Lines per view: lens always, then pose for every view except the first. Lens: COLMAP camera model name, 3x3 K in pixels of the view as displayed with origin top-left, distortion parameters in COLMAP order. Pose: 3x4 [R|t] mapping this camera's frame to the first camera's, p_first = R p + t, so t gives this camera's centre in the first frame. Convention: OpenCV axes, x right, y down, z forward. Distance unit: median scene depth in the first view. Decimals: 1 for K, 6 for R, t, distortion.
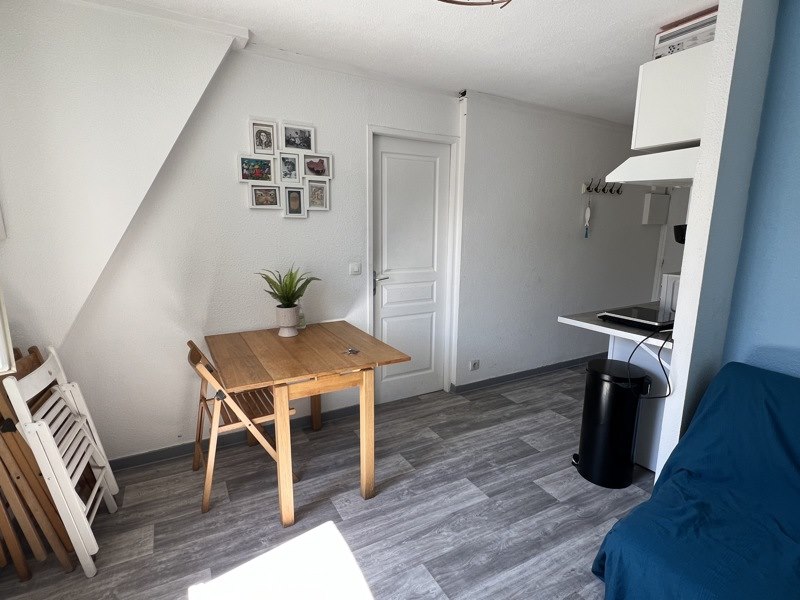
lens RADIAL K [[413.1, 0, 400.0], [0, 413.1, 300.0], [0, 0, 1]] dist [-0.001139, -0.000540]
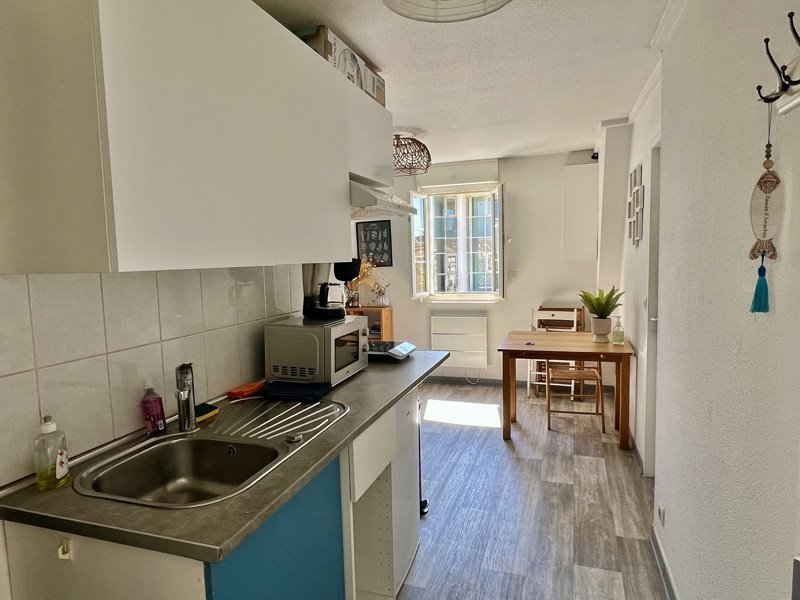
lens RADIAL K [[493.8, 0, 400.0], [0, 493.8, 300.0], [0, 0, 1]] dist [0.002086, 0.000223]
pose [[-0.734192, 0.070436, -0.675279, 1.253010], [-0.103064, 0.971515, 0.213391, -0.313614], [0.671074, 0.226266, -0.706019, 1.736794]]
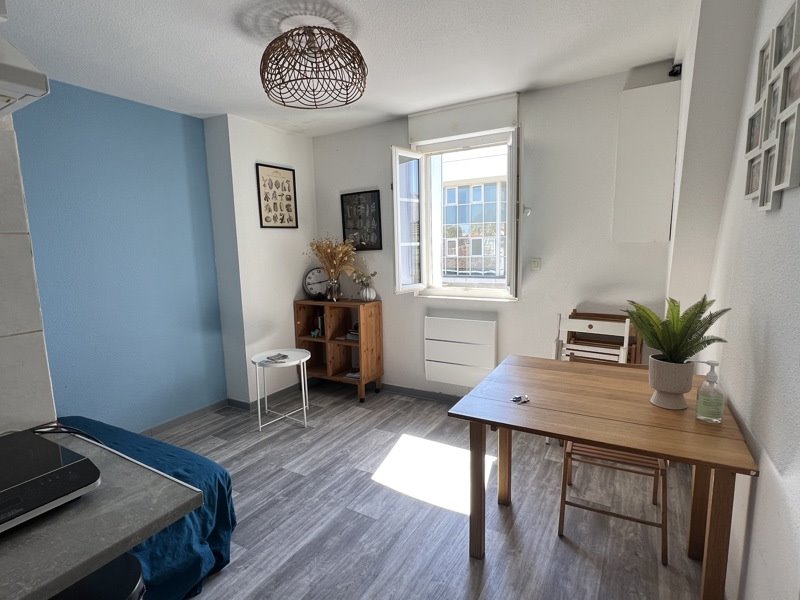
lens RADIAL K [[413.1, 0, 400.0], [0, 413.1, 300.0], [0, 0, 1]] dist [-0.001139, -0.000540]
pose [[-0.853744, 0.085224, -0.513671, 0.412110], [-0.076549, 0.955252, 0.285715, -0.229790], [0.515035, 0.283249, -0.809017, 1.347696]]
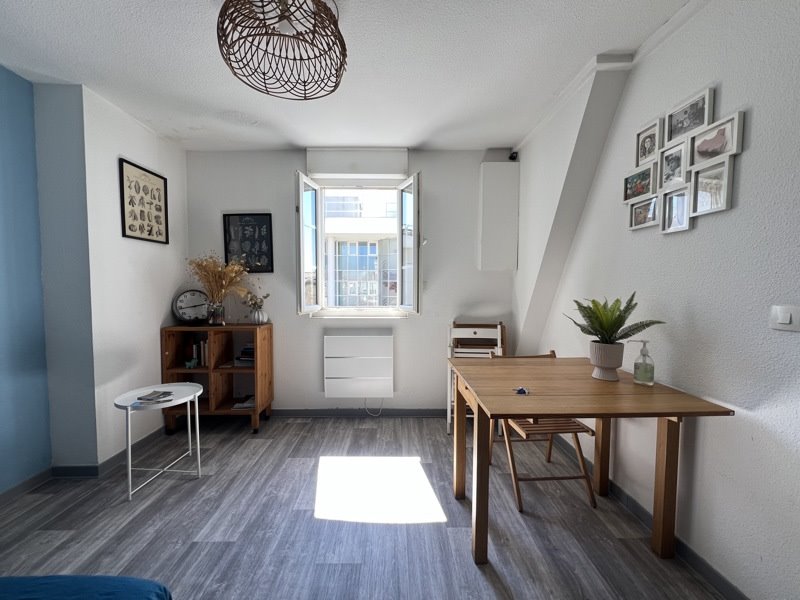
lens RADIAL K [[320.4, 0, 398.1], [0, 320.4, 300.0], [0, 0, 1]] dist [-0.002115, -0.000036]
pose [[-0.462096, 0.030484, -0.886306, 0.514654], [-0.167740, 0.978364, 0.121106, -0.081469], [0.870822, 0.204631, -0.446985, 0.964709]]
